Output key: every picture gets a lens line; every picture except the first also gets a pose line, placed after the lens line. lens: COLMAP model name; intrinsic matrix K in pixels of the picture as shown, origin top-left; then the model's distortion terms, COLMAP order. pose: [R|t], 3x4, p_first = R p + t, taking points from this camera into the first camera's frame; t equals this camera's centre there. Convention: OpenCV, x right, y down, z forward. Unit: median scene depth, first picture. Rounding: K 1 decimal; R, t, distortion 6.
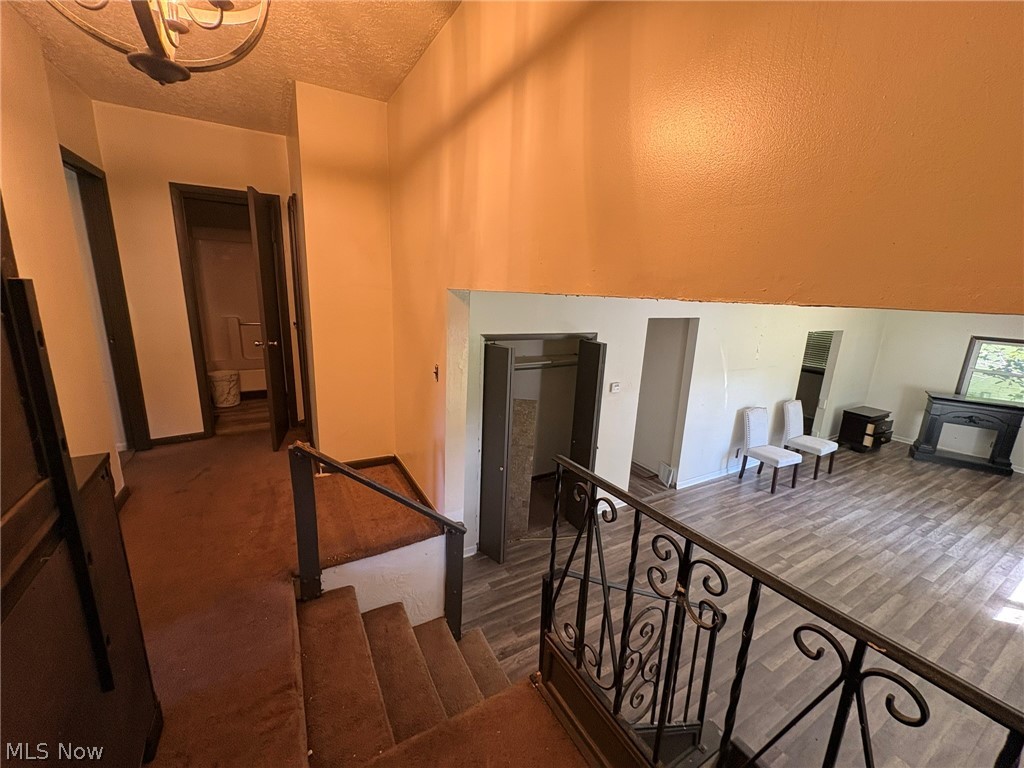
lens RADIAL K [[407.4, 0, 511.7], [0, 407.4, 383.1], [0, 0, 1]] dist [-0.000216, 0.000300]
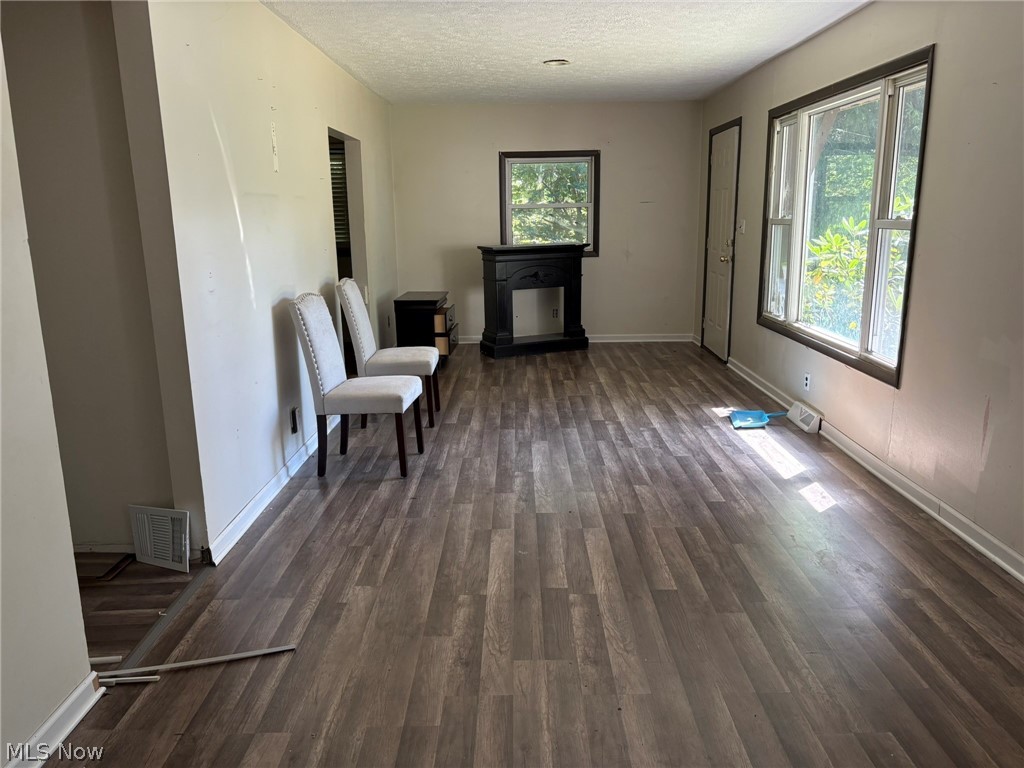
lens RADIAL K [[773.4, 0, 505.1], [0, 773.4, 386.3], [0, 0, 1]] dist [0.039383, -0.003242]
pose [[0.516460, -0.238170, 0.822523, 0.070264], [0.232011, 0.963533, 0.133322, 0.125812], [-0.824281, 0.121979, 0.552885, 0.593255]]
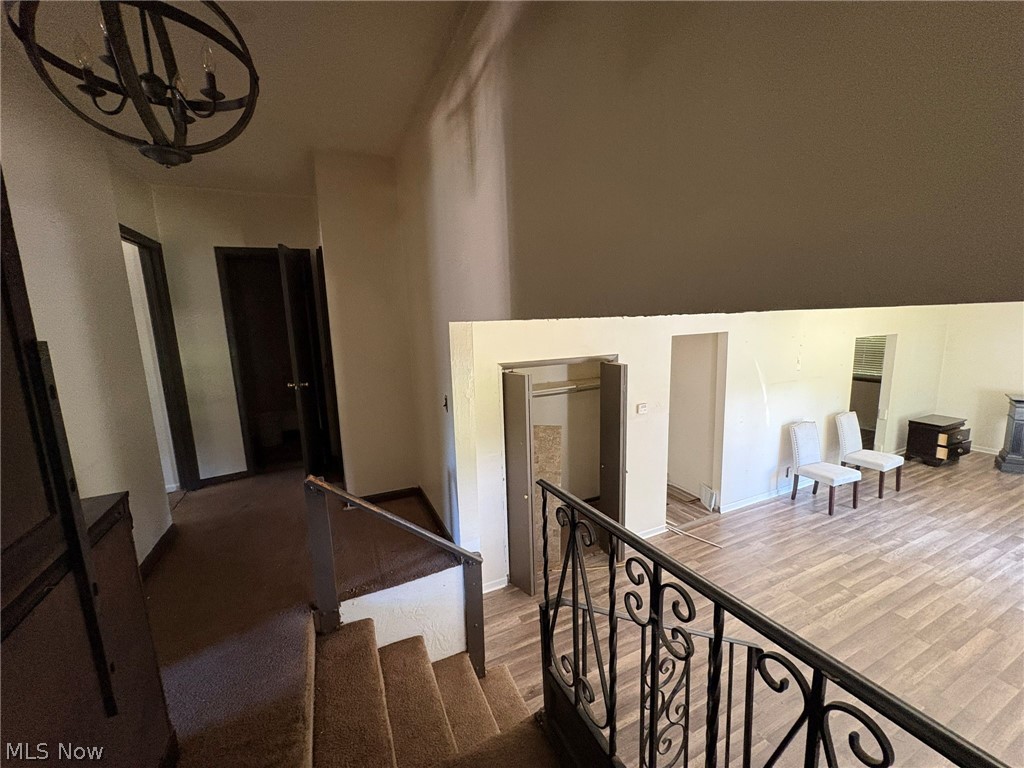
lens RADIAL K [[407.4, 0, 511.6], [0, 407.4, 383.4], [0, 0, 1]] dist [-0.000216, 0.000300]
pose [[0.993332, -0.059699, -0.098632, 0.046473], [0.052881, 0.996119, -0.070360, 0.003095], [0.102450, 0.064675, 0.992633, -0.002975]]
